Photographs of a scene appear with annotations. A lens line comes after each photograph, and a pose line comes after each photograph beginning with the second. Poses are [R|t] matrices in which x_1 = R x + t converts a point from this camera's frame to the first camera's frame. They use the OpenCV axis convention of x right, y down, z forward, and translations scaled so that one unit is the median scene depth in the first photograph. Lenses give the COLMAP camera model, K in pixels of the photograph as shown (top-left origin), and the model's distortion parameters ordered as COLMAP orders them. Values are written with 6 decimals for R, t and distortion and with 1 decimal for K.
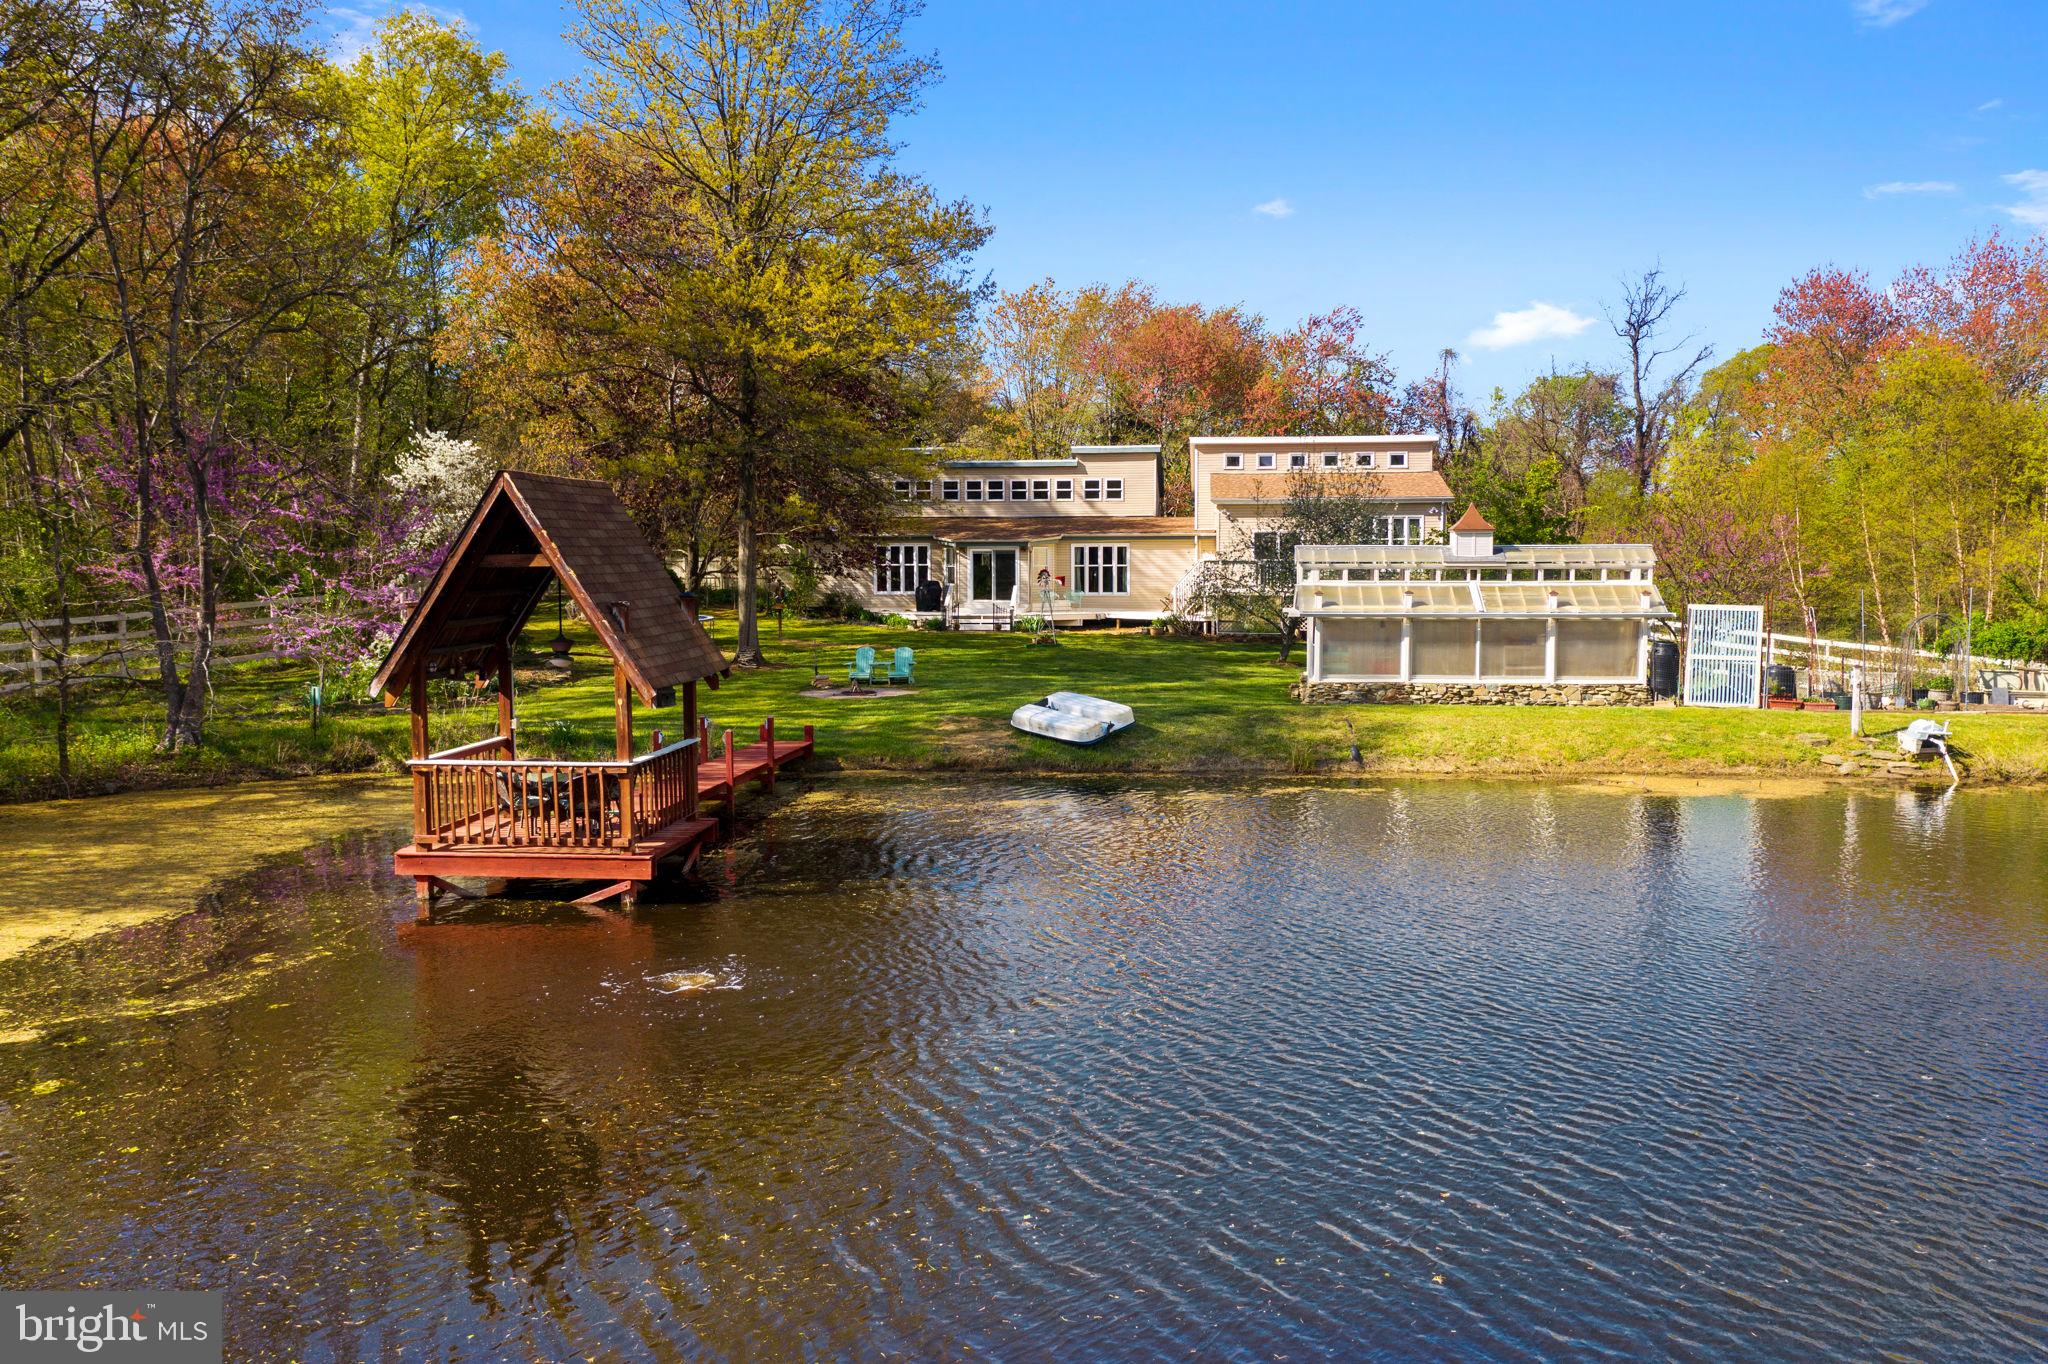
lens RADIAL K [[1124.3, 0, 1021.5], [0, 1124.3, 658.6], [0, 0, 1]] dist [0.000118, -0.000170]
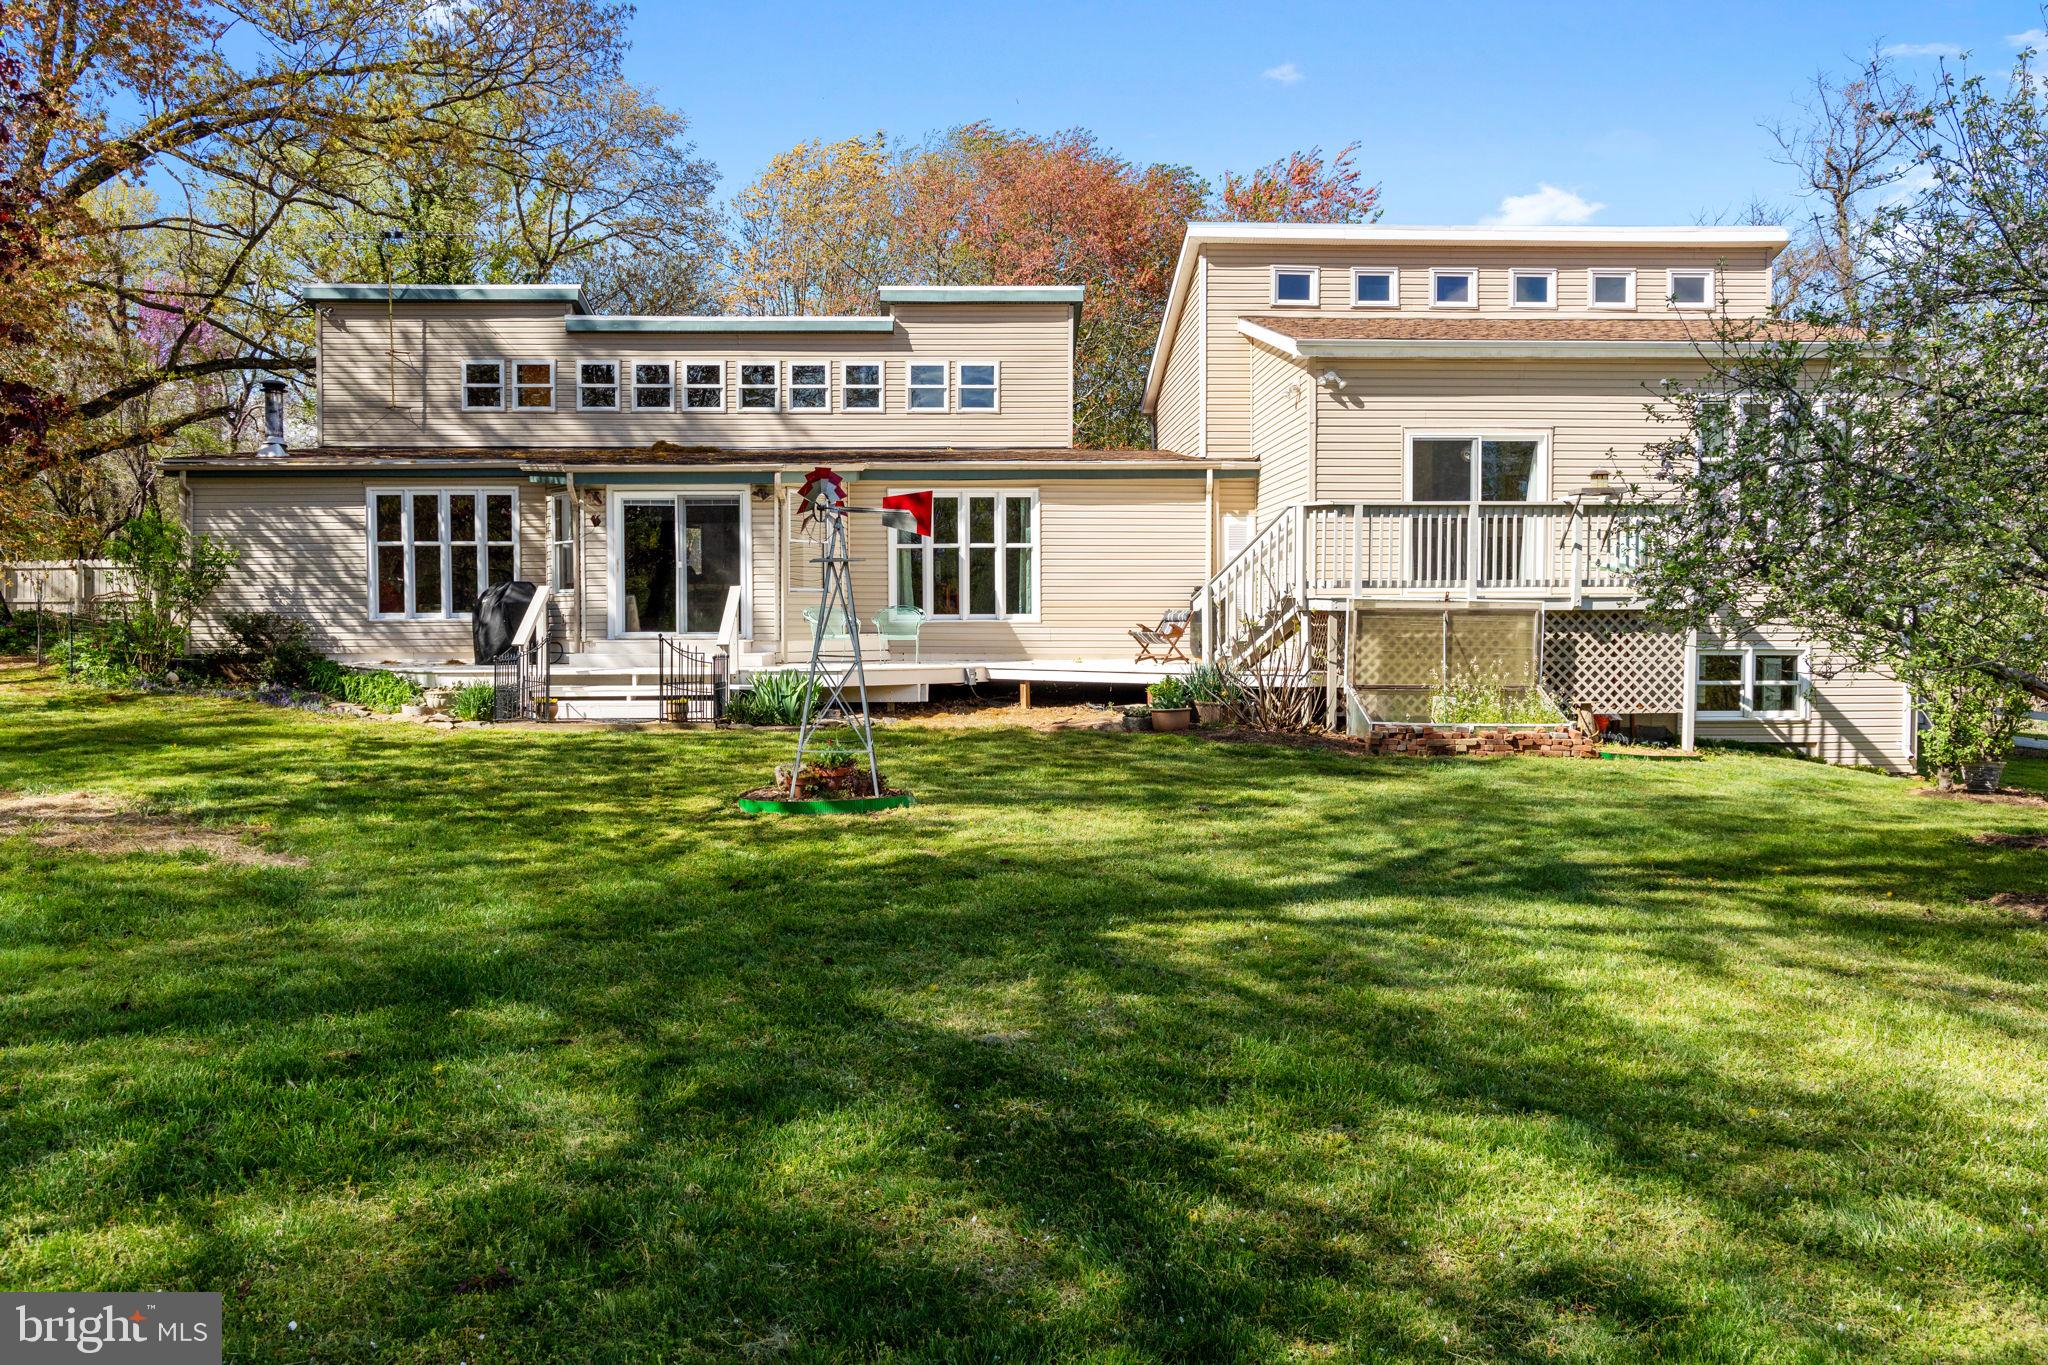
lens RADIAL K [[1124.3, 0, 1021.5], [0, 1124.3, 659.1], [0, 0, 1]] dist [0.000118, -0.000170]
pose [[0.980153, -0.004713, 0.198189, 0.012208], [0.014265, 0.998803, -0.046797, -0.024429], [-0.197731, 0.048695, 0.979046, 0.612314]]
